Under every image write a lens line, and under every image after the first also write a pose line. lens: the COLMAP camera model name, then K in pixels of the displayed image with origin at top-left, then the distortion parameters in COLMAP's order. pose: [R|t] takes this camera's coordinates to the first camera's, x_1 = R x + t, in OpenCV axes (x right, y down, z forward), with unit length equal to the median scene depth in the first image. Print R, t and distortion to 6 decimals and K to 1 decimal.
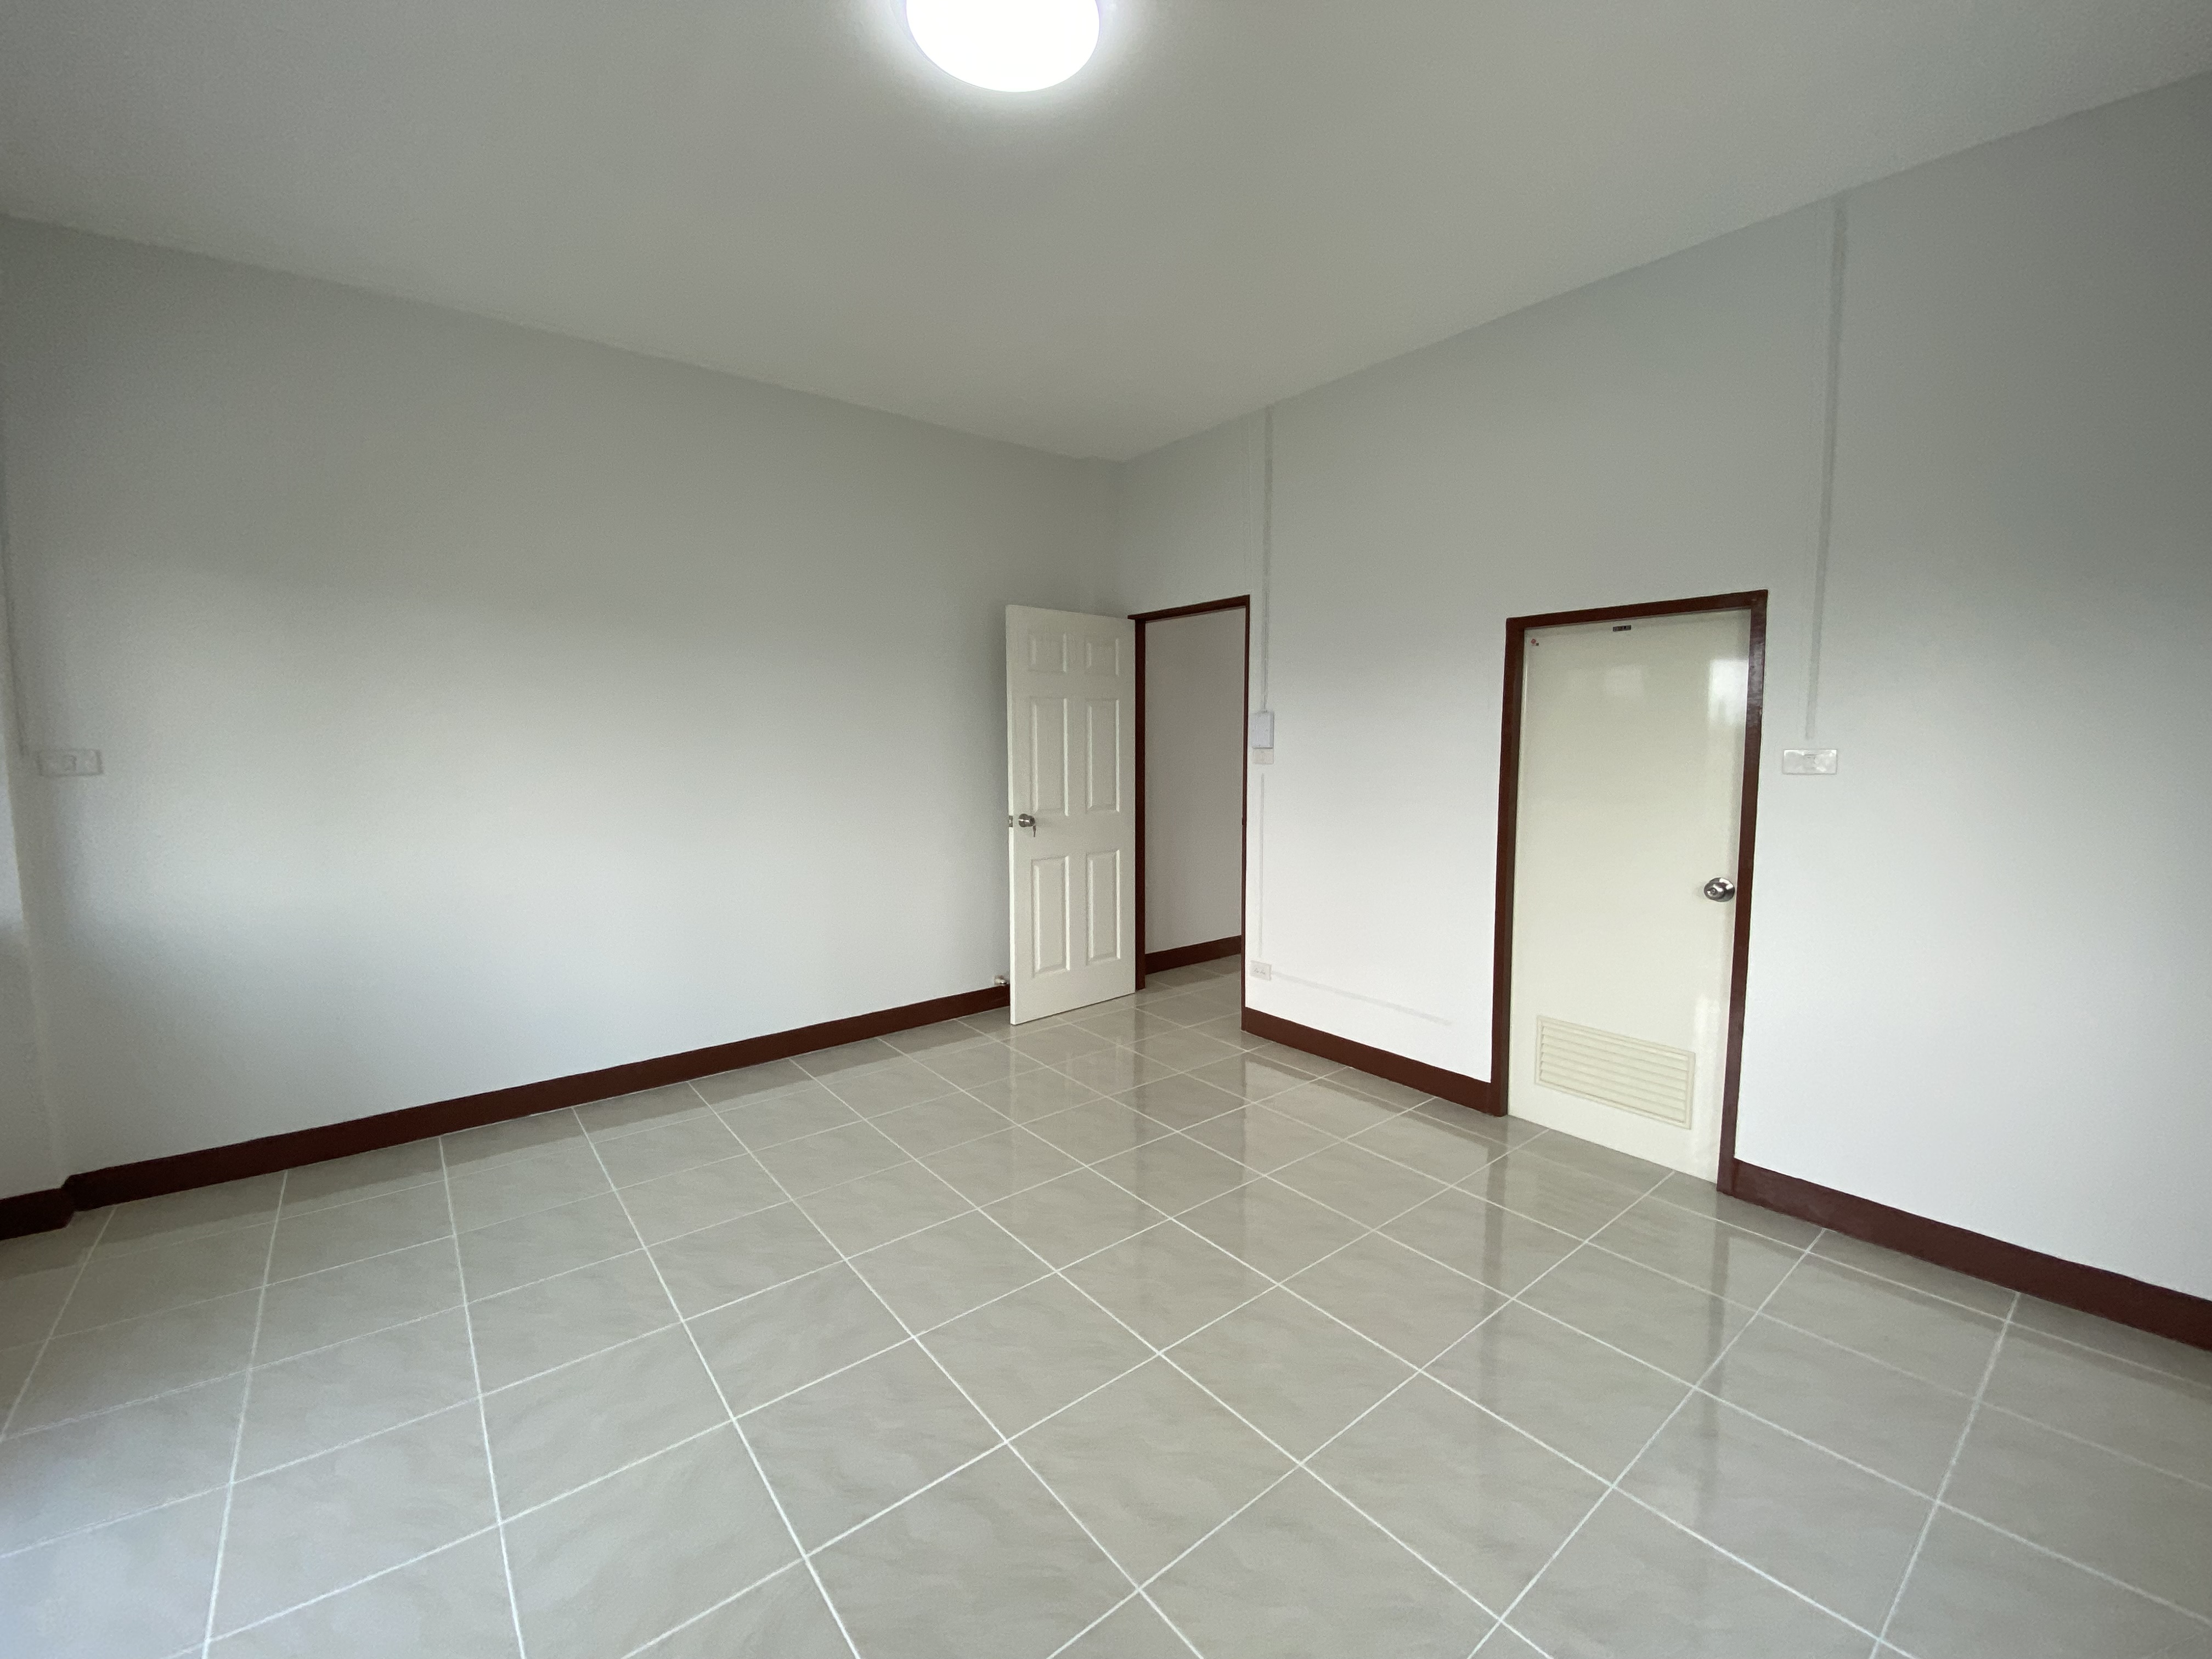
lens RADIAL K [[891.1, 0, 1104.6], [0, 891.1, 817.2], [0, 0, 1]] dist [0.034062, -0.030273]
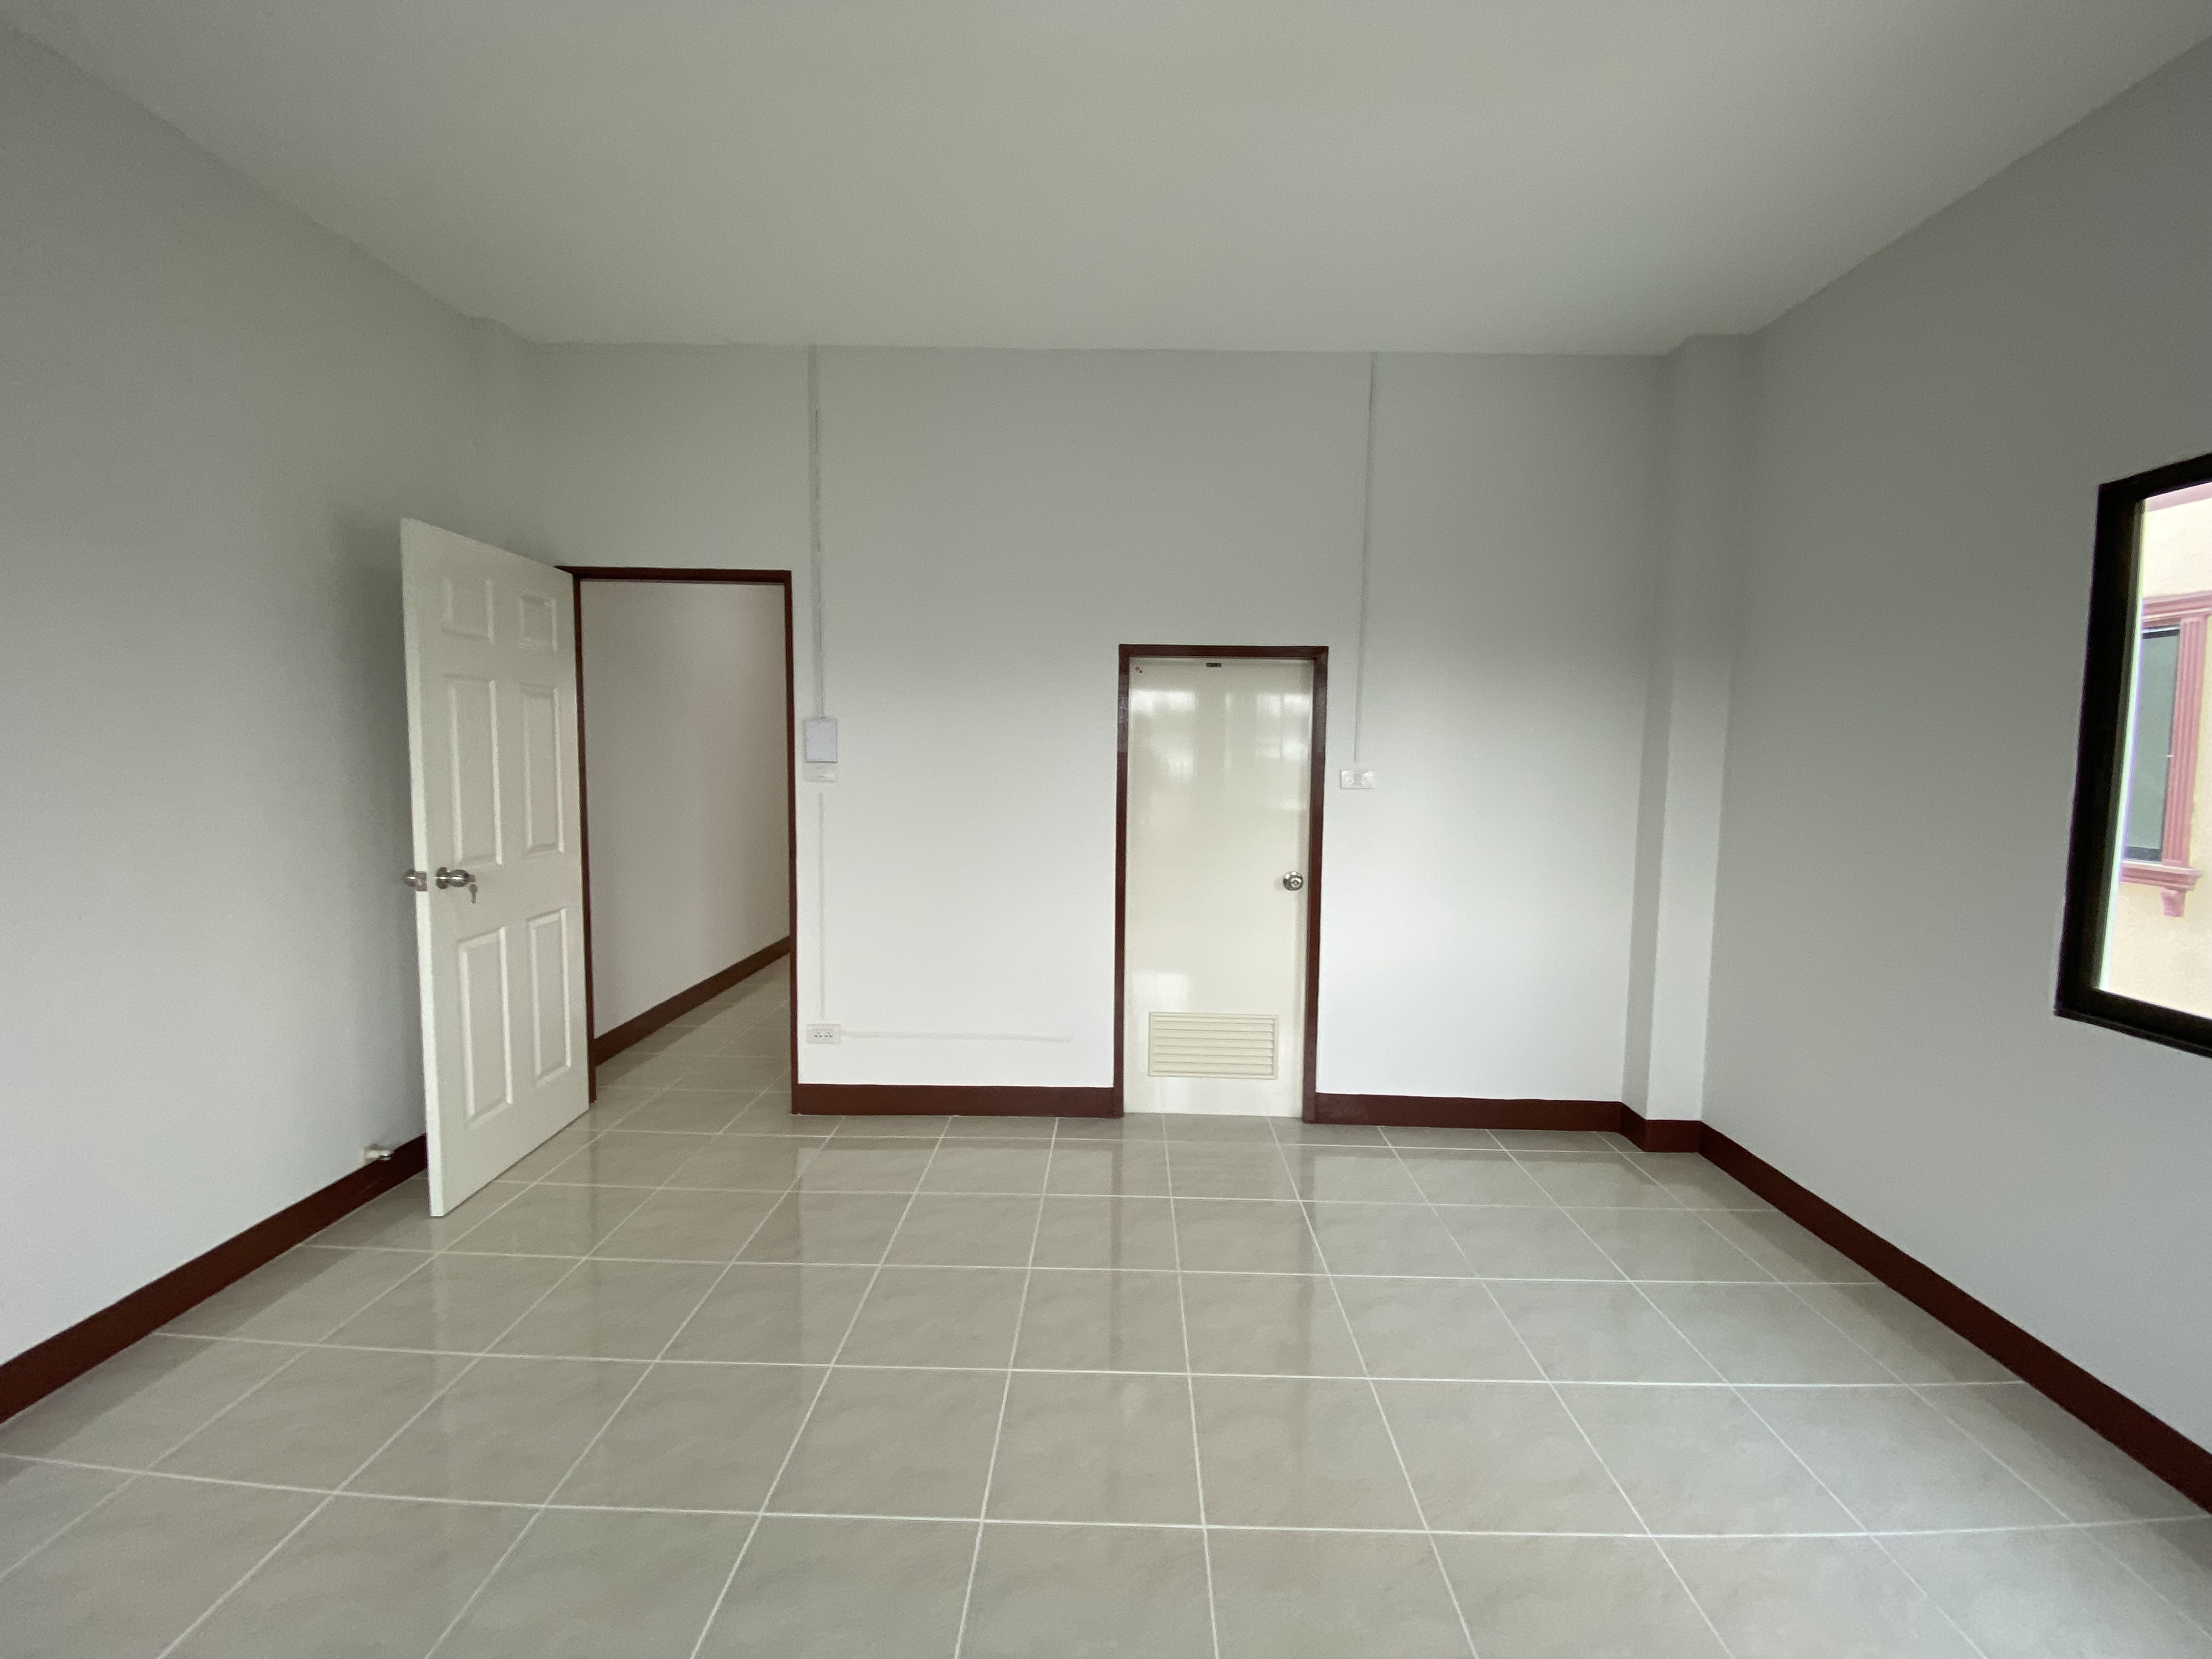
lens RADIAL K [[891.1, 0, 1104.6], [0, 891.1, 817.2], [0, 0, 1]] dist [0.034062, -0.030273]
pose [[0.630233, -0.043907, 0.775164, -0.355108], [0.045049, 0.998786, 0.019947, -0.037638], [-0.775098, 0.022349, 0.631445, 0.334947]]
